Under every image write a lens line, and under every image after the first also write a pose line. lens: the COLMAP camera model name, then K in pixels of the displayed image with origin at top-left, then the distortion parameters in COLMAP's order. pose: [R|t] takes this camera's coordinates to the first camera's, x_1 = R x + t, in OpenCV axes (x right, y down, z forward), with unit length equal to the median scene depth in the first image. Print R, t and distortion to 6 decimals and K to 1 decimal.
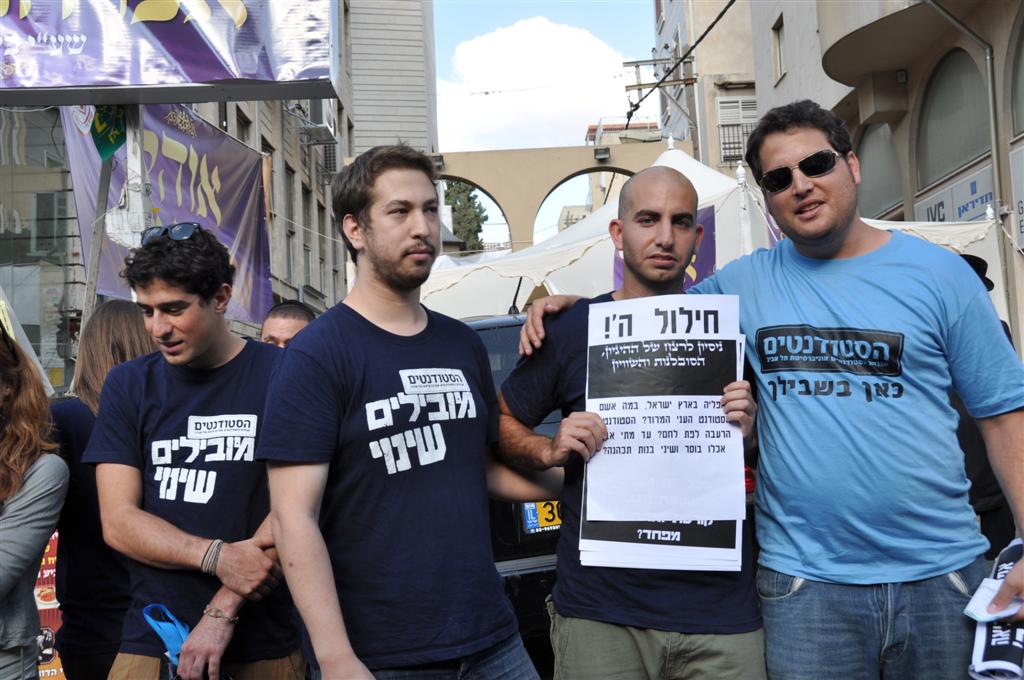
lens RADIAL K [[1051.6, 0, 505.7], [0, 1051.6, 359.0], [0, 0, 1]] dist [0.000446, 0.011439]
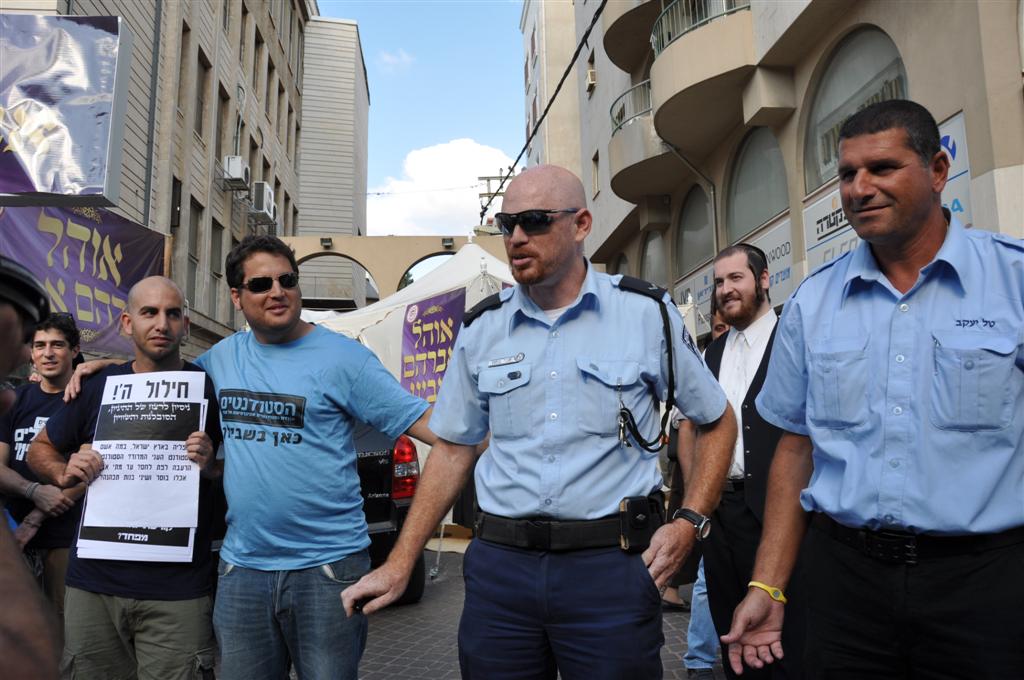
lens RADIAL K [[780.4, 0, 512.0], [0, 780.4, 340.0], [0, 0, 1]] dist [-0.161110, 0.126392]
pose [[0.993901, 0.038096, 0.103488, 0.139875], [-0.031856, 0.997611, -0.061295, -0.014228], [-0.105576, 0.057624, 0.992740, -0.023440]]
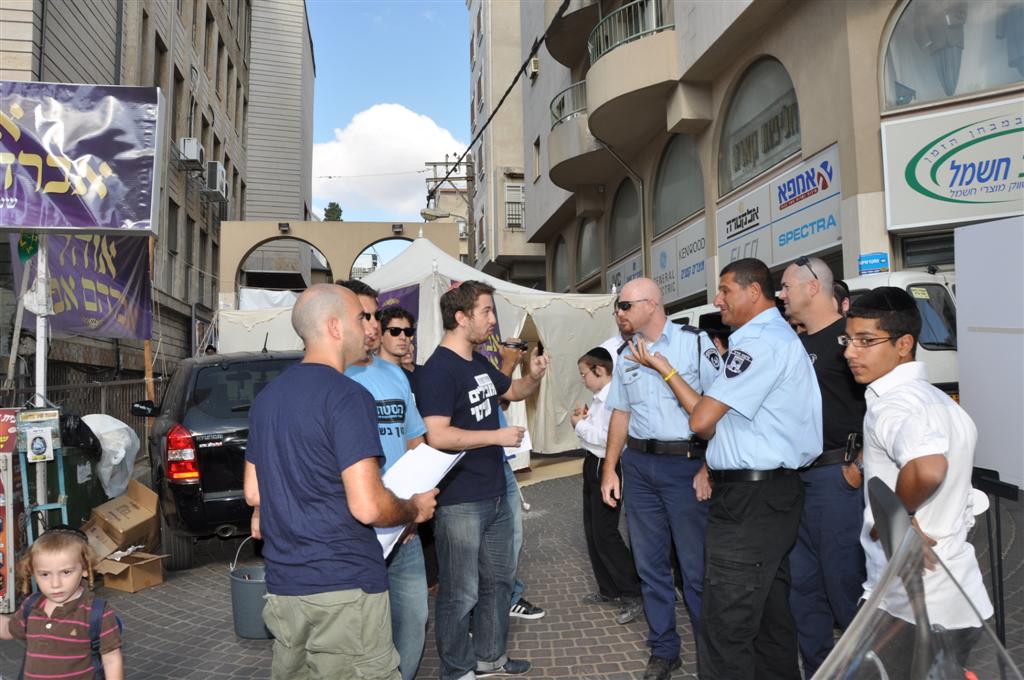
lens RADIAL K [[785.5, 0, 509.9], [0, 785.5, 352.1], [0, 0, 1]] dist [-0.160636, 0.123552]
pose [[0.983589, 0.038931, 0.176176, 0.112872], [-0.037966, 0.999240, -0.008851, -0.031281], [-0.176386, 0.002017, 0.984319, -0.212387]]
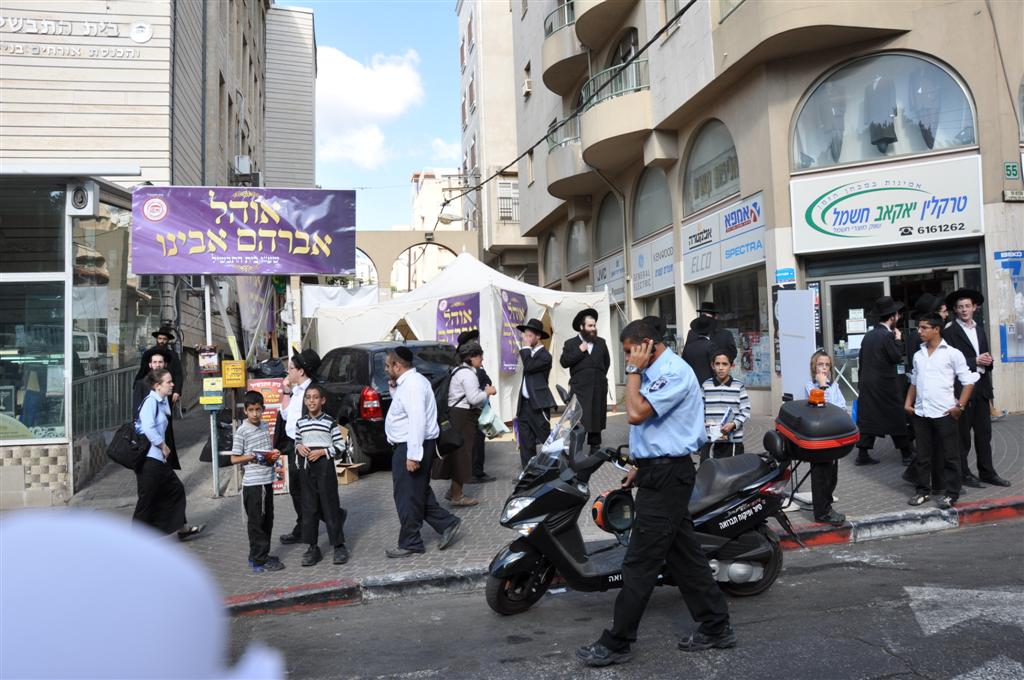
lens RADIAL K [[780.4, 0, 512.0], [0, 780.4, 340.0], [0, 0, 1]] dist [-0.161110, 0.126392]
pose [[0.976975, 0.023609, 0.212042, -0.097353], [-0.025655, 0.999647, 0.006905, -0.046301], [-0.211804, -0.012186, 0.977236, -0.699551]]
